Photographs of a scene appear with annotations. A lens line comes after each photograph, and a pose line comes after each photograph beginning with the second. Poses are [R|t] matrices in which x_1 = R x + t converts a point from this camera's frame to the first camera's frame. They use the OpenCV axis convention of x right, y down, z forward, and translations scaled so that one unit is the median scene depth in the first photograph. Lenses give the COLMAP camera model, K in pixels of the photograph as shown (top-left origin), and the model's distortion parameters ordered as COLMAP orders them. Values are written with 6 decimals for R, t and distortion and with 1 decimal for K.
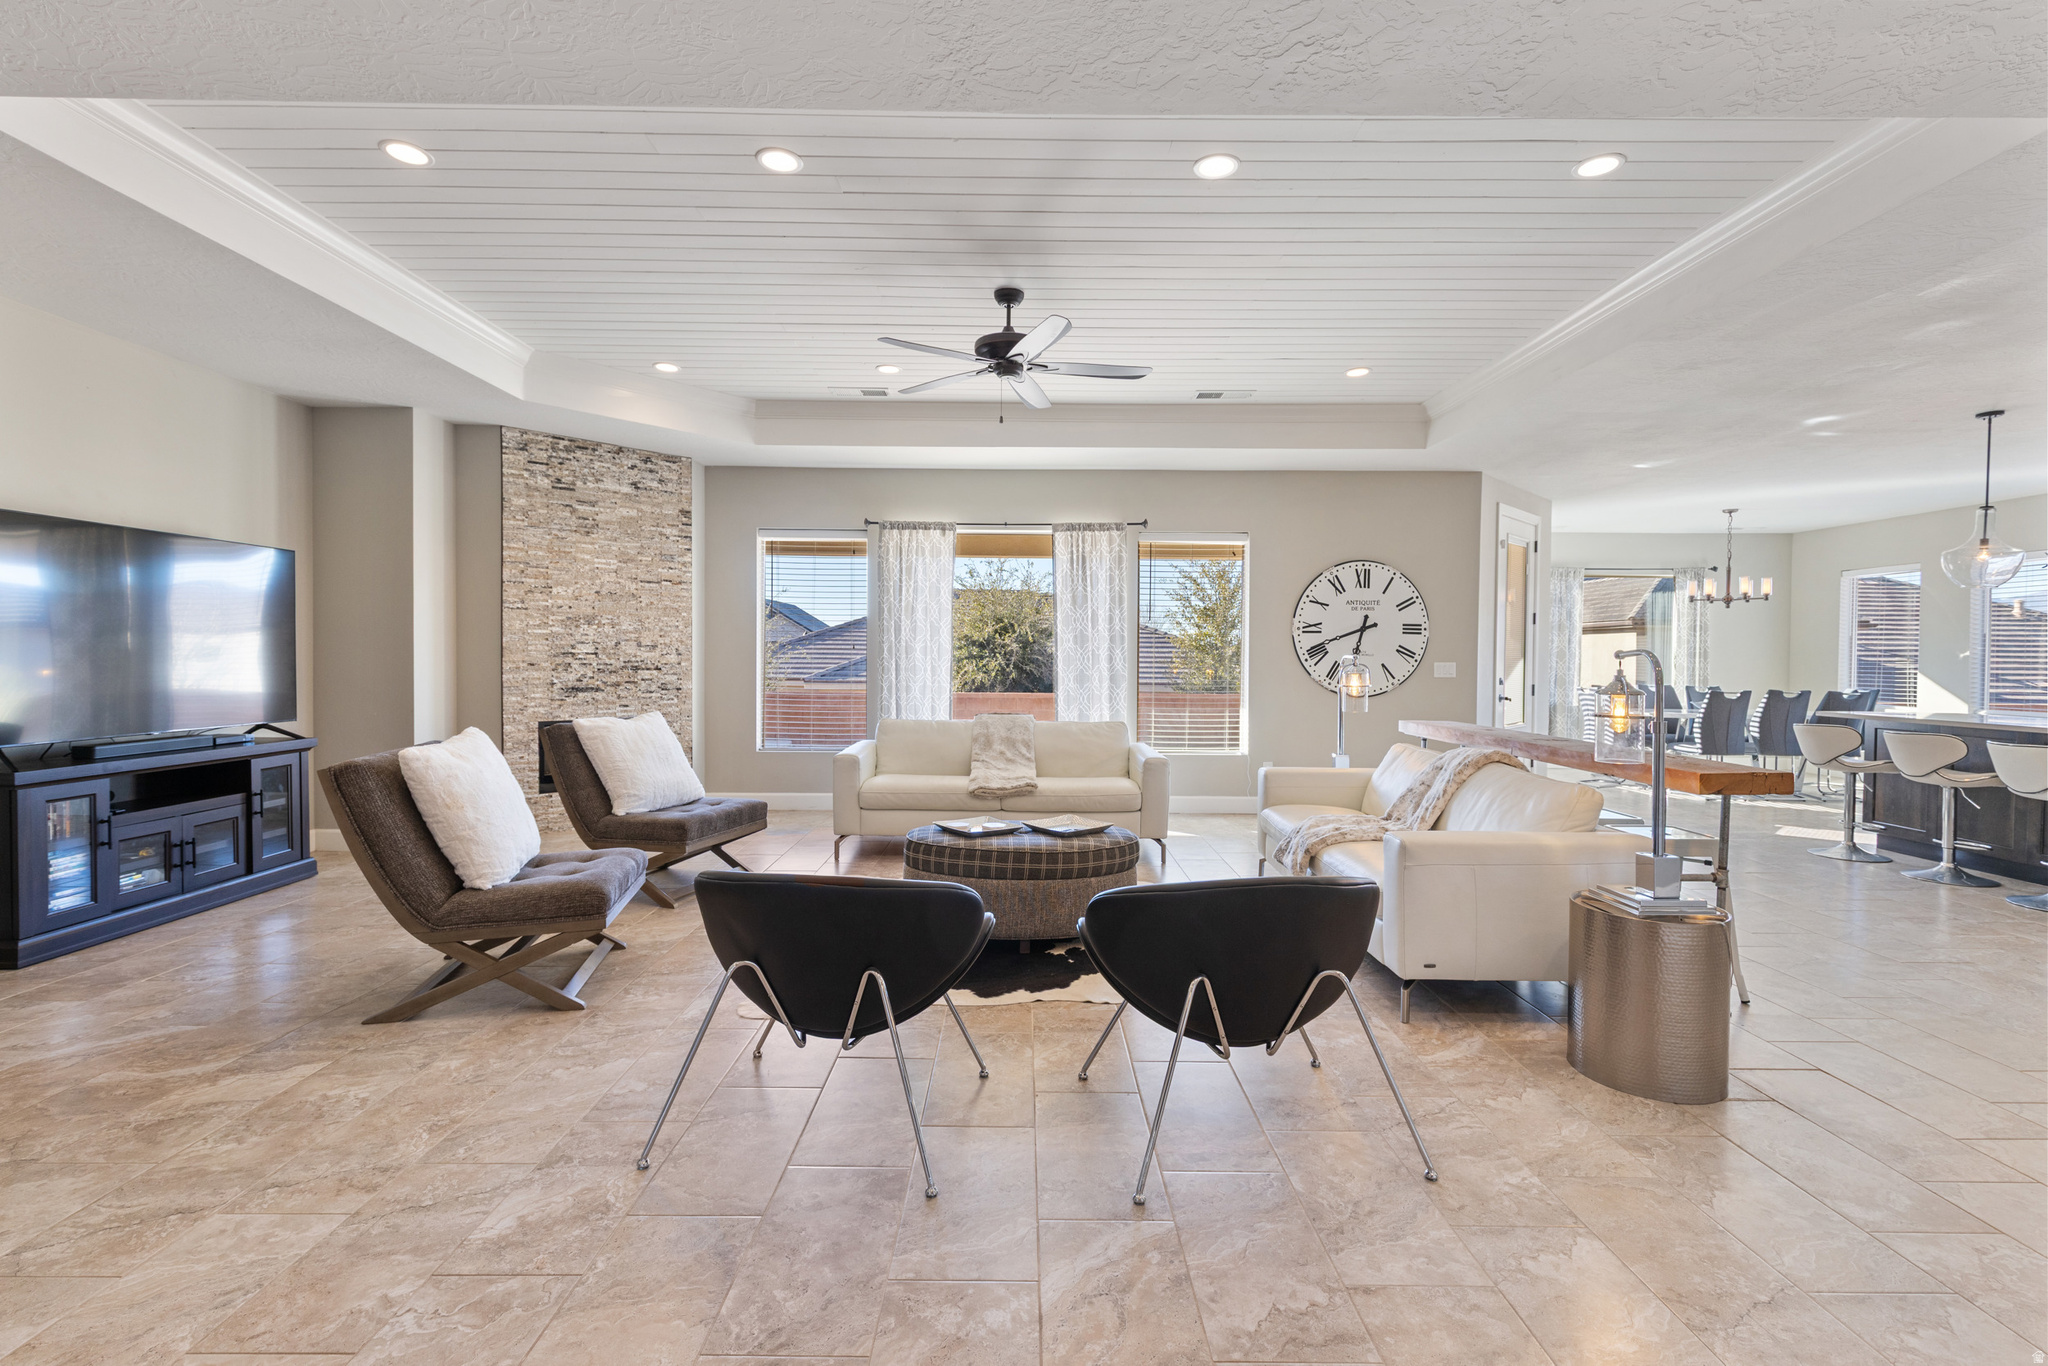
lens RADIAL K [[911.1, 0, 1023.1], [0, 911.1, 676.7], [0, 0, 1]] dist [0.005031, -0.000041]
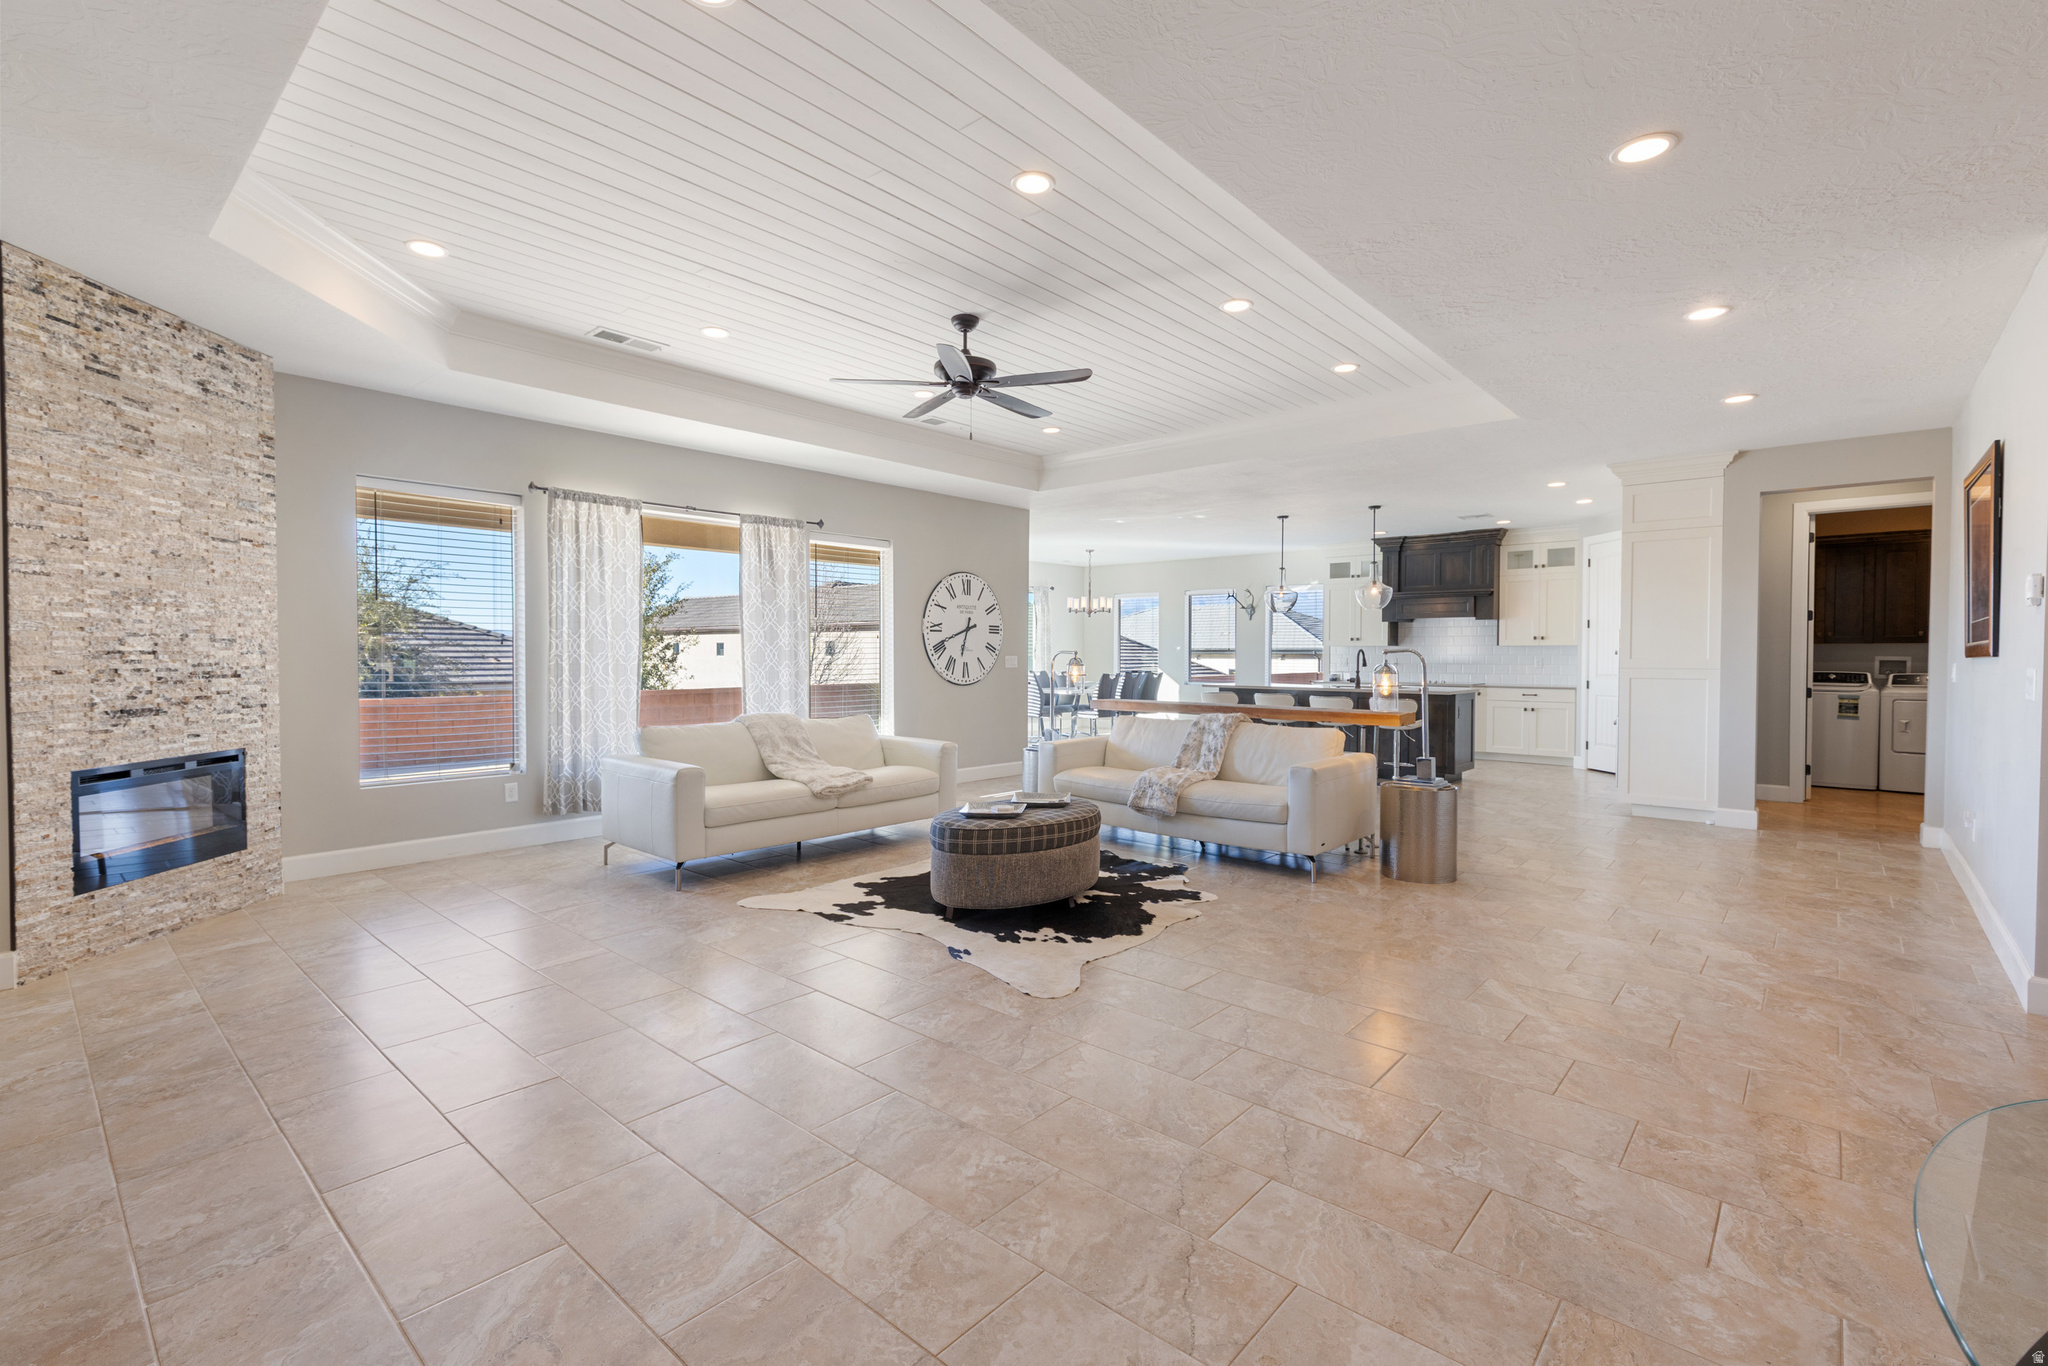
lens RADIAL K [[911.1, 0, 1022.4], [0, 911.1, 676.3], [0, 0, 1]] dist [0.005031, -0.000041]
pose [[0.662841, -0.024453, 0.748361, -0.537361], [0.018960, 0.999694, 0.015873, -0.008225], [-0.748520, 0.003668, 0.663102, 0.158351]]
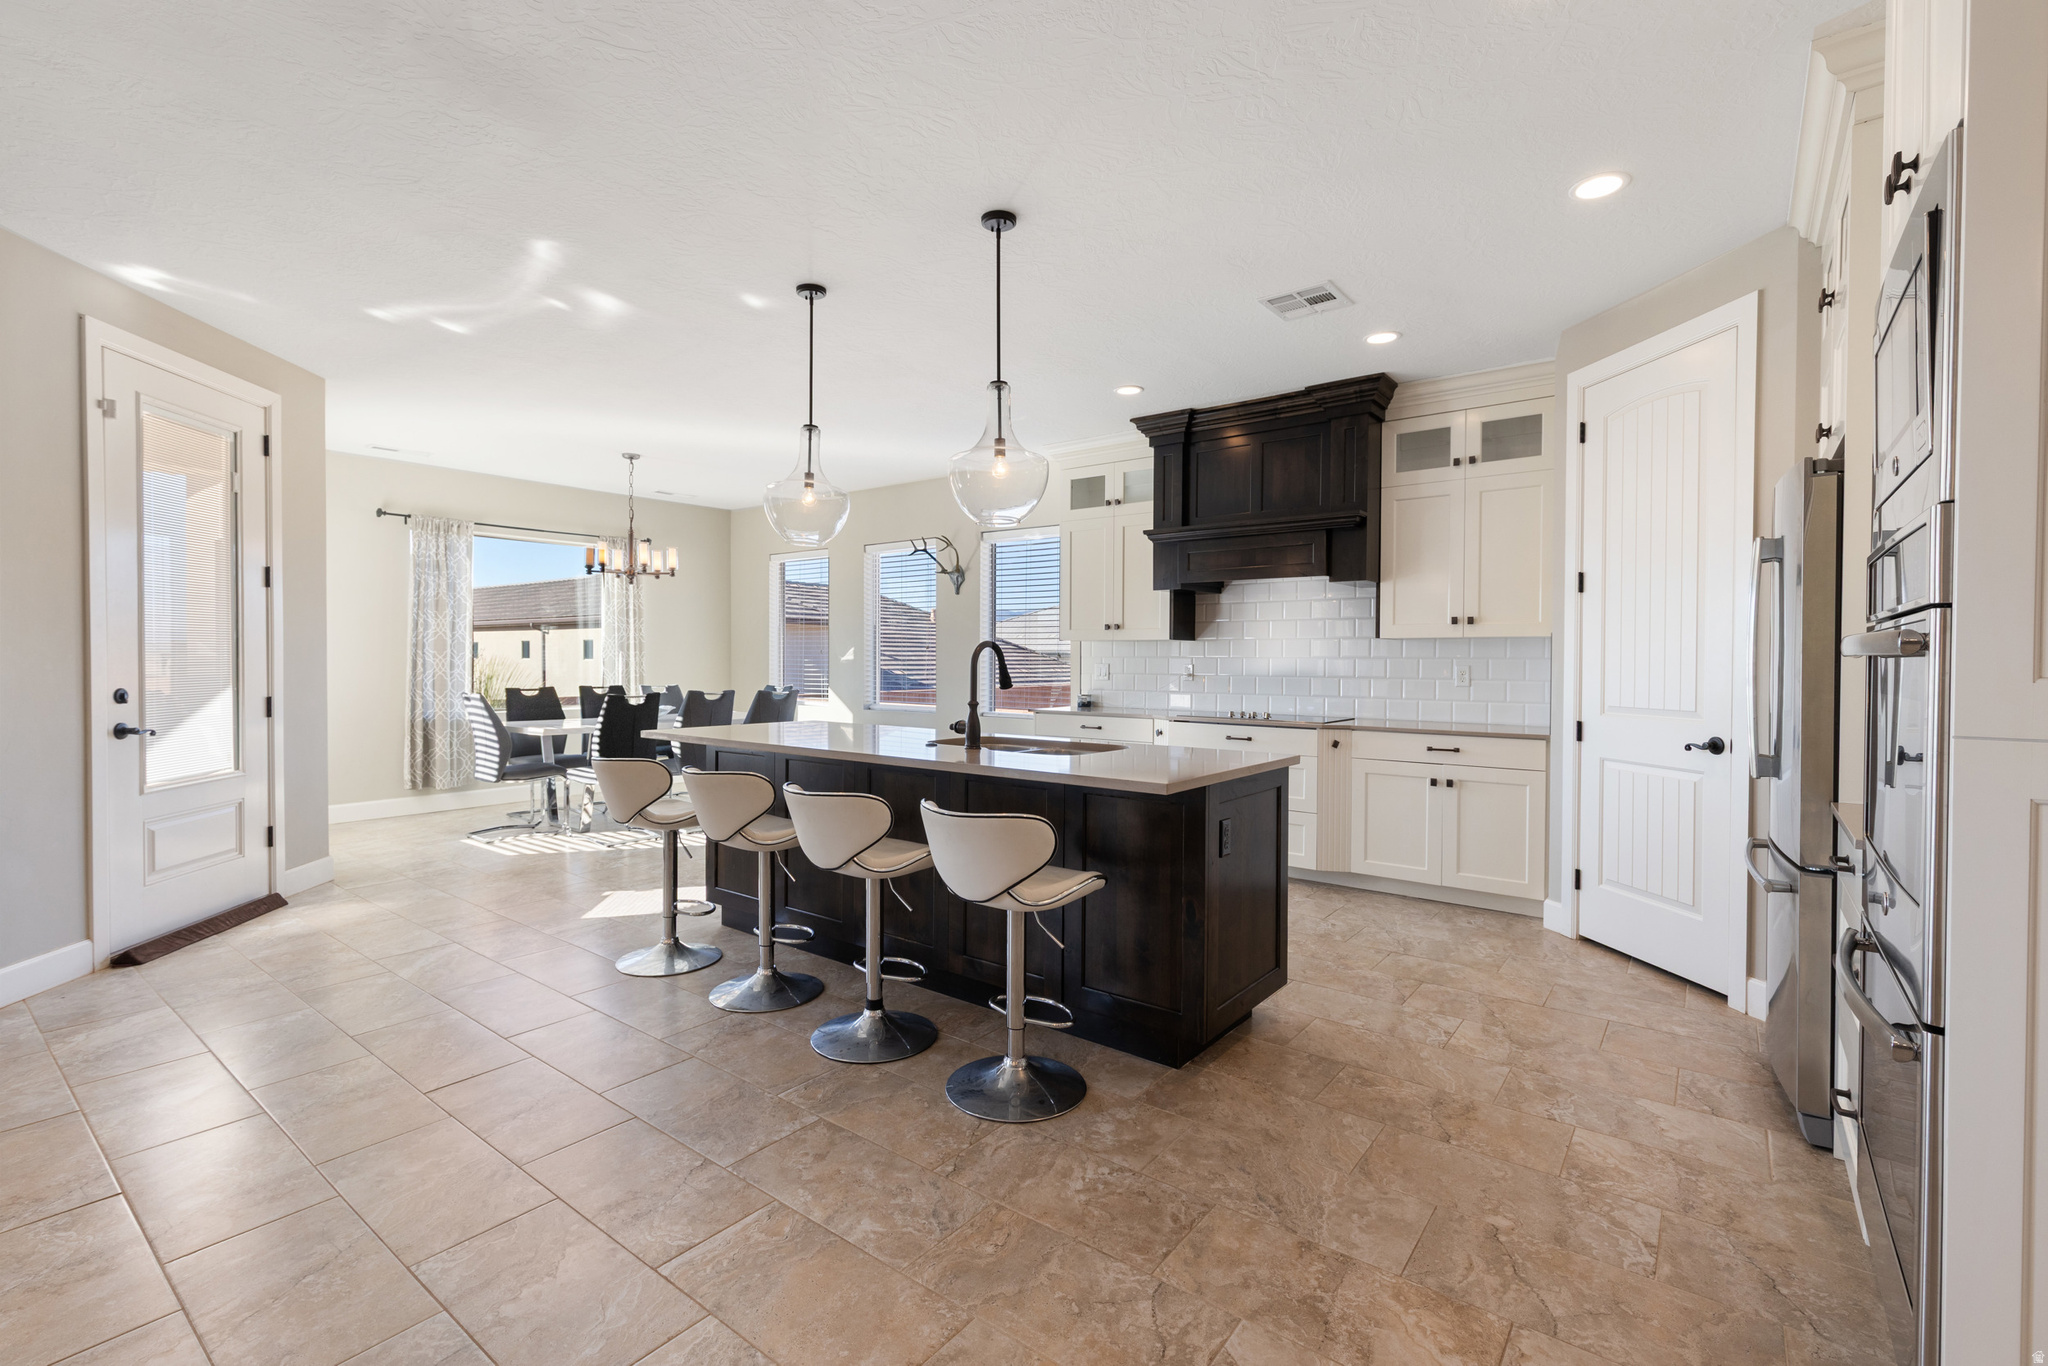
lens RADIAL K [[911.1, 0, 1022.0], [0, 911.1, 676.7], [0, 0, 1]] dist [0.005031, -0.000041]
pose [[0.610128, -0.021564, 0.792010, 0.504493], [0.016614, 0.999758, 0.014422, -0.005069], [-0.792129, 0.004359, 0.610338, 0.383711]]
